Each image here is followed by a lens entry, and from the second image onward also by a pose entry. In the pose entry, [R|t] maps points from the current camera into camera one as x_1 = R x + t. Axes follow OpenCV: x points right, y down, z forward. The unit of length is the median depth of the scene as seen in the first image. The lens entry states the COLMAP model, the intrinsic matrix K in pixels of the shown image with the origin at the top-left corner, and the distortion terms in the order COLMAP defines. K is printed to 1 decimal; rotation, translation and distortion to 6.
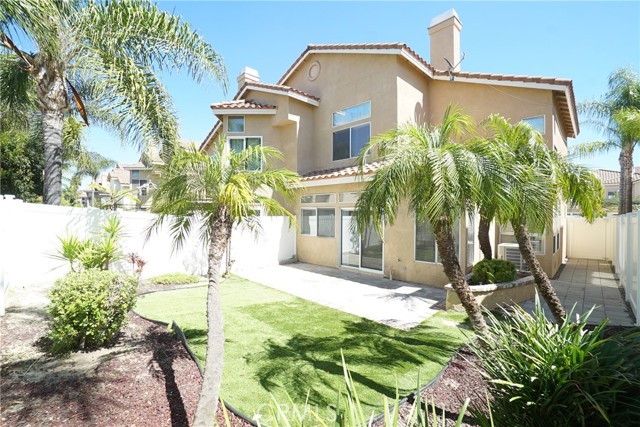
lens RADIAL K [[284.9, 0, 310.5], [0, 284.9, 214.4], [0, 0, 1]] dist [-0.060247, 0.020066]
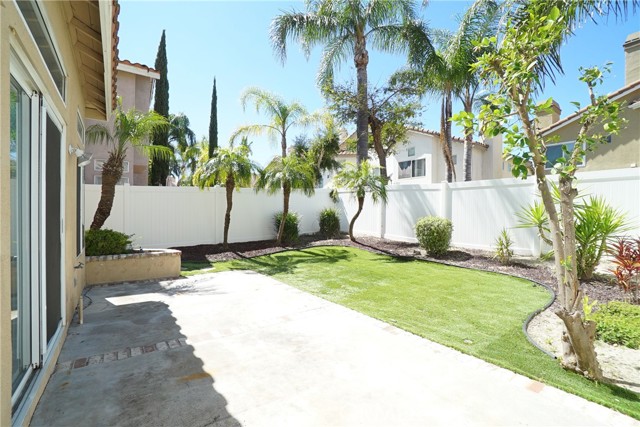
lens RADIAL K [[284.9, 0, 310.5], [0, 284.9, 214.4], [0, 0, 1]] dist [-0.060247, 0.020066]
pose [[-0.990153, -0.009937, 0.139639, -0.065403], [-0.008434, 0.999900, 0.011349, 0.065109], [-0.139737, 0.010059, -0.990138, 1.125526]]
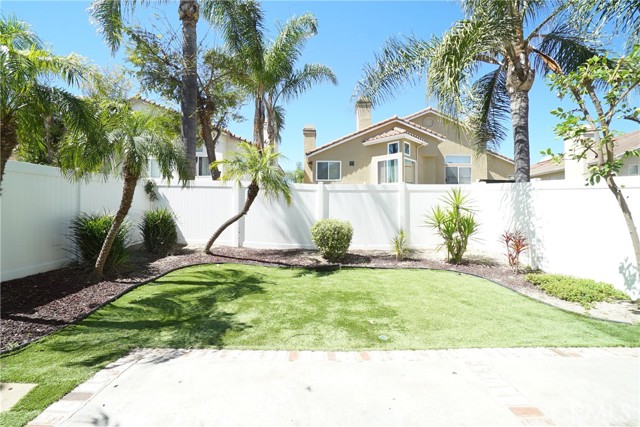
lens RADIAL K [[284.9, 0, 310.5], [0, 284.9, 214.4], [0, 0, 1]] dist [-0.060247, 0.020066]
pose [[-0.702797, -0.006408, -0.711362, 0.242900], [-0.004680, 0.999979, -0.004384, 0.067823], [0.711375, 0.000248, -0.702812, 0.812611]]
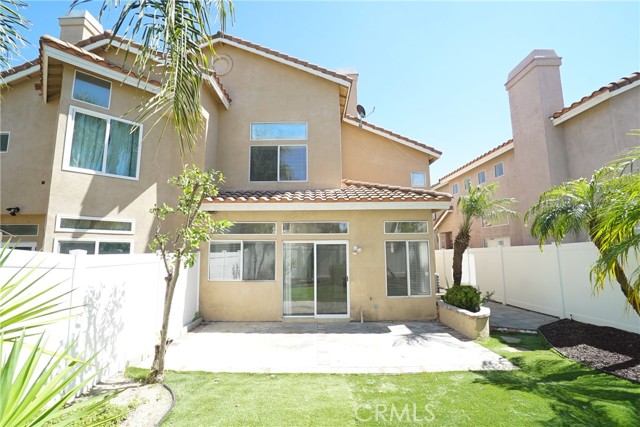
lens RADIAL K [[284.9, 0, 310.5], [0, 284.9, 214.4], [0, 0, 1]] dist [-0.060247, 0.020066]
pose [[0.697210, 0.082631, 0.712089, -0.411223], [0.013023, 0.991711, -0.127829, 0.005667], [-0.716749, 0.098397, 0.690355, 0.401830]]
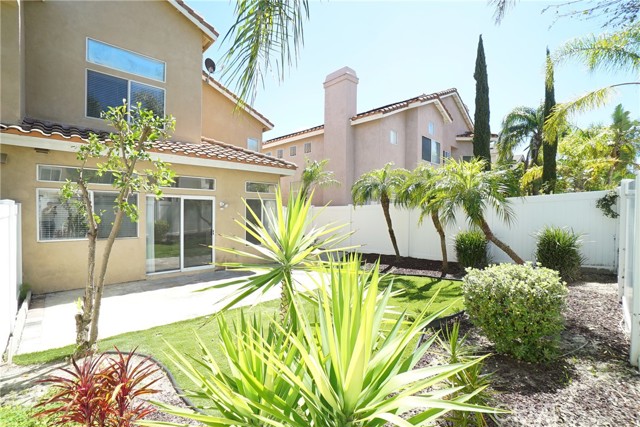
lens RADIAL K [[284.9, 0, 310.5], [0, 284.9, 214.4], [0, 0, 1]] dist [-0.060247, 0.020066]
pose [[0.014494, -0.019993, 0.999695, -0.594722], [-0.003203, 0.999794, 0.020042, 0.012667], [-0.999890, -0.003493, 0.014427, 0.585647]]
